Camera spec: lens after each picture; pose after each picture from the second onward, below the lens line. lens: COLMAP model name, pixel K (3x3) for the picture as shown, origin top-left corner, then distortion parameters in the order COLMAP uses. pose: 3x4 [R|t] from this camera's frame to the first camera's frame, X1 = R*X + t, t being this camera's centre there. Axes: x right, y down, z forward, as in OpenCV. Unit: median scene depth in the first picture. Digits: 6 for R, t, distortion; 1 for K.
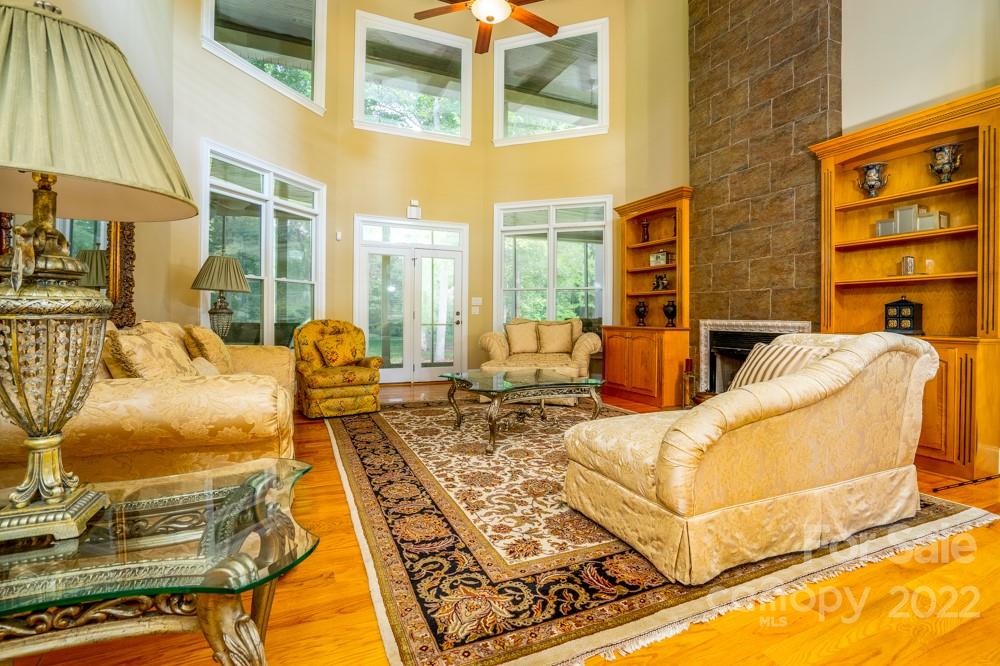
lens RADIAL K [[457.9, 0, 500.6], [0, 457.9, 319.5], [0, 0, 1]] dist [-0.046717, 0.000257]
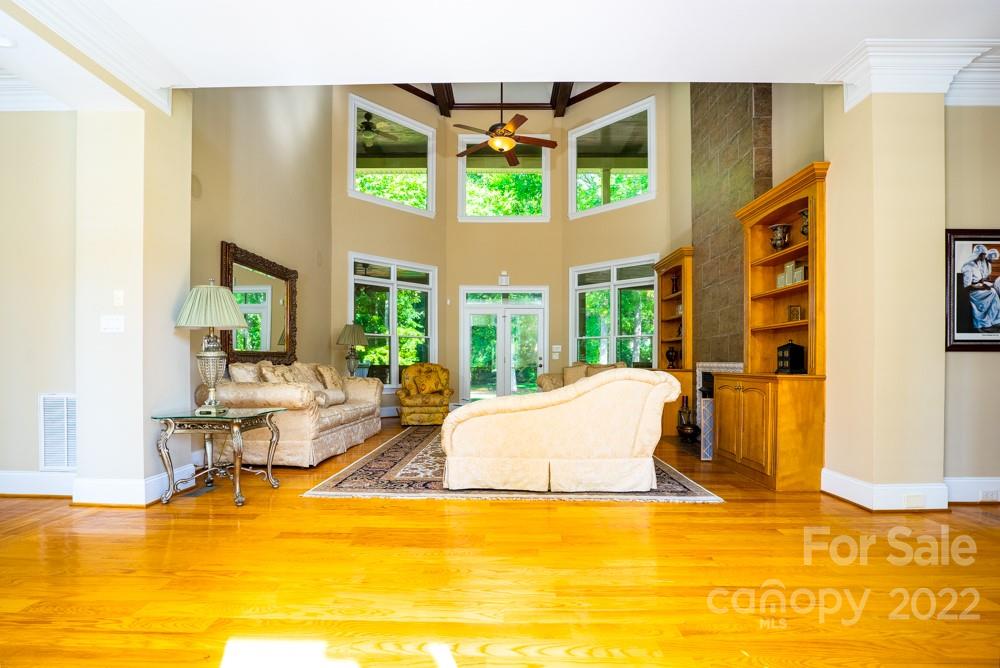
lens RADIAL K [[461.6, 0, 499.7], [0, 461.6, 363.7], [0, 0, 1]] dist [-0.047730, -0.000032]
pose [[0.904860, -0.001336, -0.425708, 0.576548], [-0.000704, 0.999989, -0.004635, 0.011309], [0.425710, 0.004494, 0.904849, -0.304033]]
